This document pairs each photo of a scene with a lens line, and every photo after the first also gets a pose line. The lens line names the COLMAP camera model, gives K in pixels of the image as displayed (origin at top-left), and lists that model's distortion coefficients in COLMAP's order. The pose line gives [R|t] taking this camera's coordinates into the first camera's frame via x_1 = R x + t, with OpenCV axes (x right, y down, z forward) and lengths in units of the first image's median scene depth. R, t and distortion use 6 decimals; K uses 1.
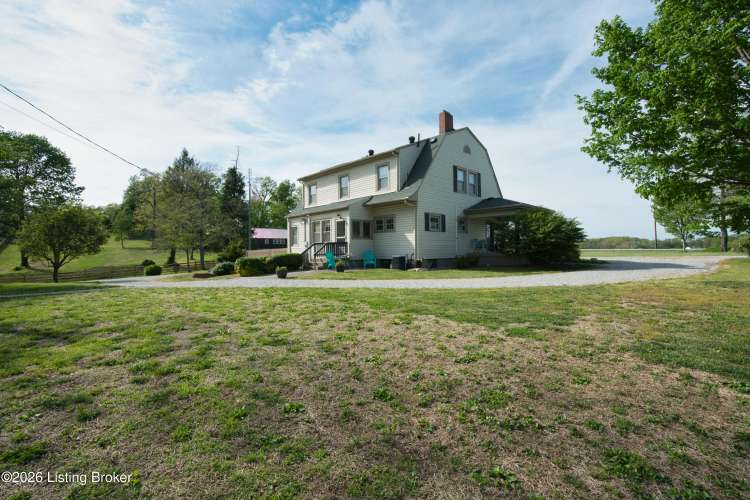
lens RADIAL K [[328.6, 0, 375.0], [0, 328.6, 250.0], [0, 0, 1]] dist [-0.055948, -0.000040]
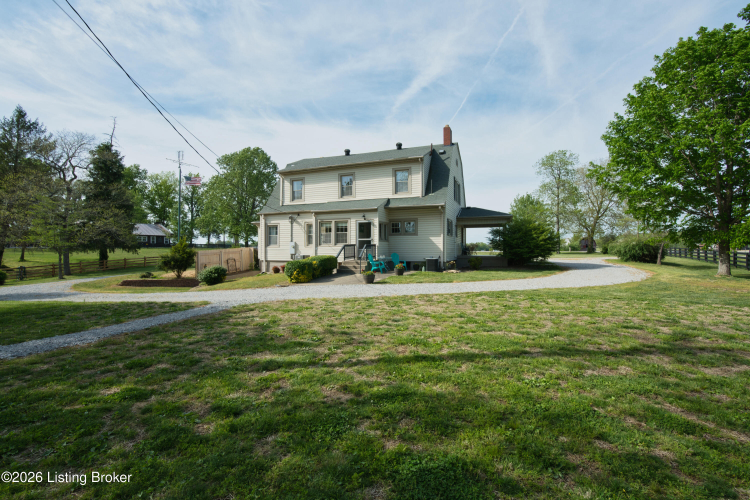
lens RADIAL K [[341.3, 0, 373.1], [0, 341.3, 247.1], [0, 0, 1]] dist [-0.060460, 0.021053]
pose [[0.910795, 0.013781, 0.412629, -0.505787], [-0.009676, 0.999881, -0.012036, -0.003617], [-0.412746, 0.006970, 0.910820, 0.074575]]
